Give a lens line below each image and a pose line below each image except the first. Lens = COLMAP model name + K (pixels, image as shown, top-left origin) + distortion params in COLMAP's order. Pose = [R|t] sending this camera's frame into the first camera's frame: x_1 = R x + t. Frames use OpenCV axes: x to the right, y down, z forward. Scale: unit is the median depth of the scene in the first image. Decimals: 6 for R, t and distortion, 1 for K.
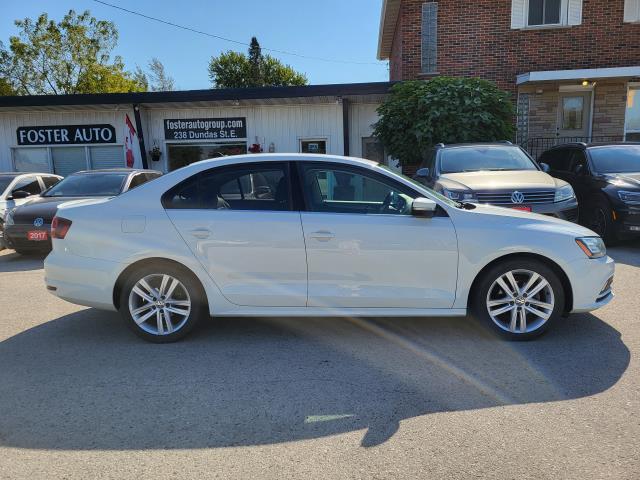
lens RADIAL K [[489.7, 0, 317.6], [0, 489.7, 241.8], [0, 0, 1]] dist [0.050290, -0.024518]
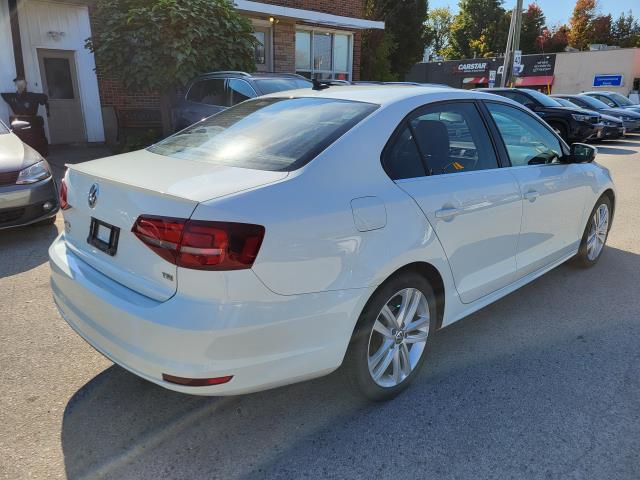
lens RADIAL K [[489.7, 0, 320.3], [0, 489.7, 239.1], [0, 0, 1]] dist [0.050290, -0.024518]
pose [[0.660848, -0.181351, 0.728280, -0.302532], [0.081725, 0.981986, 0.170368, -0.038952], [-0.746057, -0.053069, 0.663764, 0.253668]]
